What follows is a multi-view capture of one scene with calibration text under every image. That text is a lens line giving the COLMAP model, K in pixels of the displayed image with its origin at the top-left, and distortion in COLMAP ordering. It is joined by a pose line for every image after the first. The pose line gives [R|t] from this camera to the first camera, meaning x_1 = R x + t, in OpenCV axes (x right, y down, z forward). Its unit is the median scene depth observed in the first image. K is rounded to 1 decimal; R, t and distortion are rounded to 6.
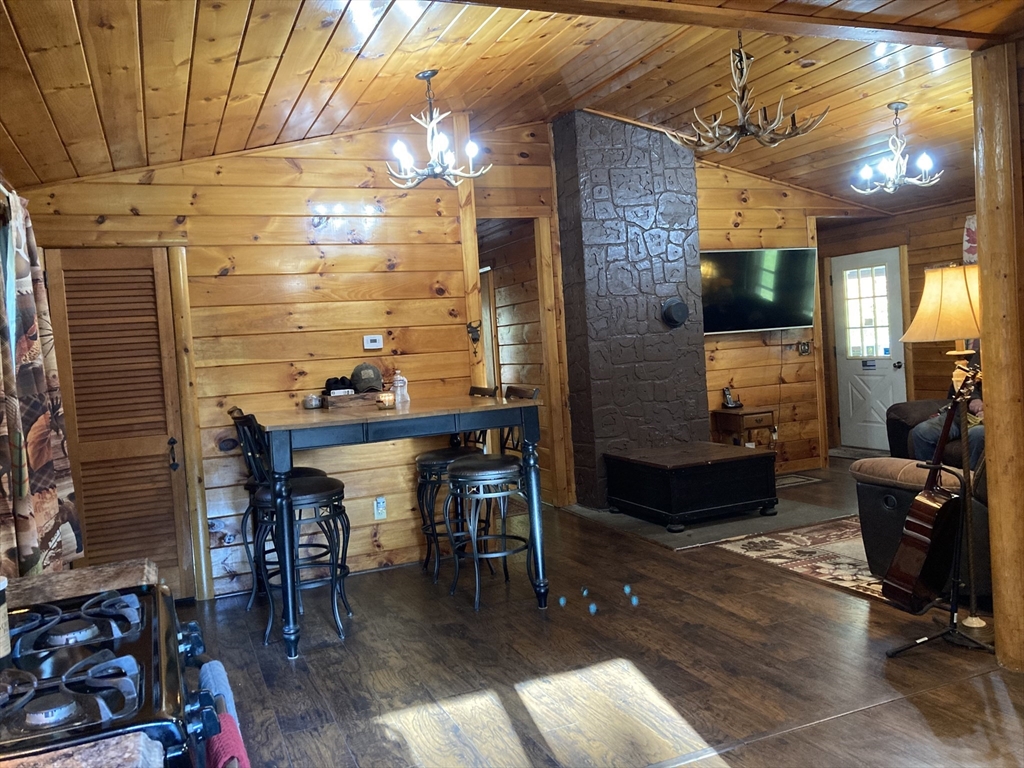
lens RADIAL K [[829.0, 0, 510.0], [0, 829.0, 381.3], [0, 0, 1]] dist [0.033844, -0.027572]
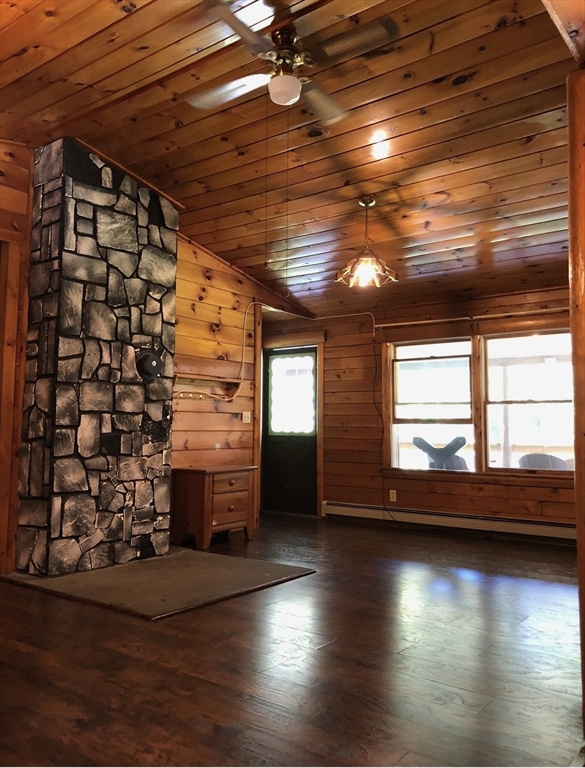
lens RADIAL K [[635.6, 0, 295.7], [0, 635.6, 382.2], [0, 0, 1]] dist [0.003879, -0.005175]
pose [[0.858848, 0.111959, 0.499845, -0.025857], [-0.042504, 0.988032, -0.148276, 0.042004], [-0.510464, 0.106101, 0.853328, 0.271053]]
